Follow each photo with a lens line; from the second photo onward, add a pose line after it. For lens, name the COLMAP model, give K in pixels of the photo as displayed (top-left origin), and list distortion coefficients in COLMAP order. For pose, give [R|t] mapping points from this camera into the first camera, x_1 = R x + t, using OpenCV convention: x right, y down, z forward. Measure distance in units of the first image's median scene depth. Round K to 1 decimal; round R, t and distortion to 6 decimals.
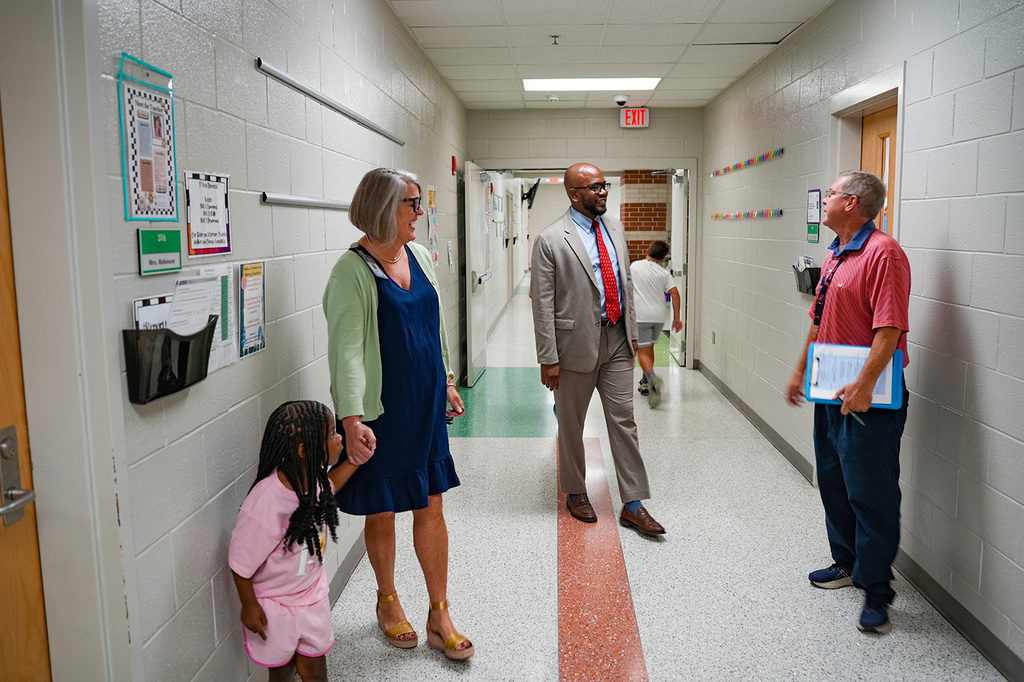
lens RADIAL K [[839.1, 0, 515.7], [0, 839.1, 342.2], [0, 0, 1]] dist [-0.053139, -0.003592]
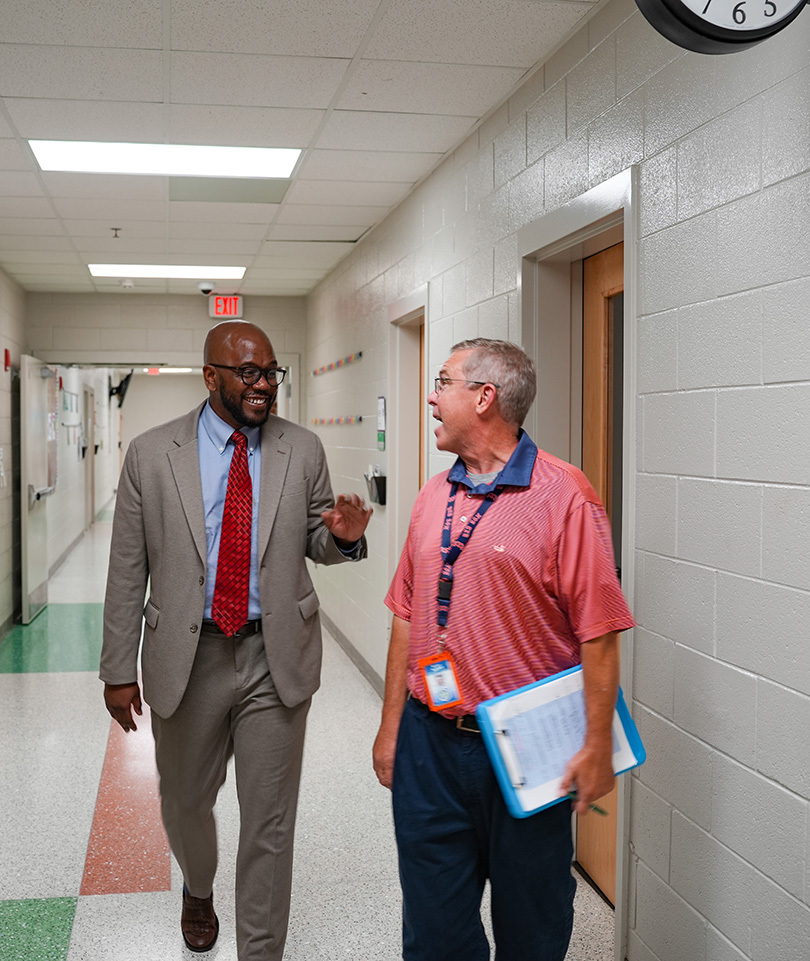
lens RADIAL K [[1319.8, 0, 404.3], [0, 1319.8, 476.8], [0, 0, 1]] dist [-0.085190, 0.000000]
pose [[0.979280, 0.001002, 0.202510, 0.049584], [0.019639, 0.994804, -0.099892, 0.044357], [-0.201558, 0.101799, 0.974172, -0.341848]]
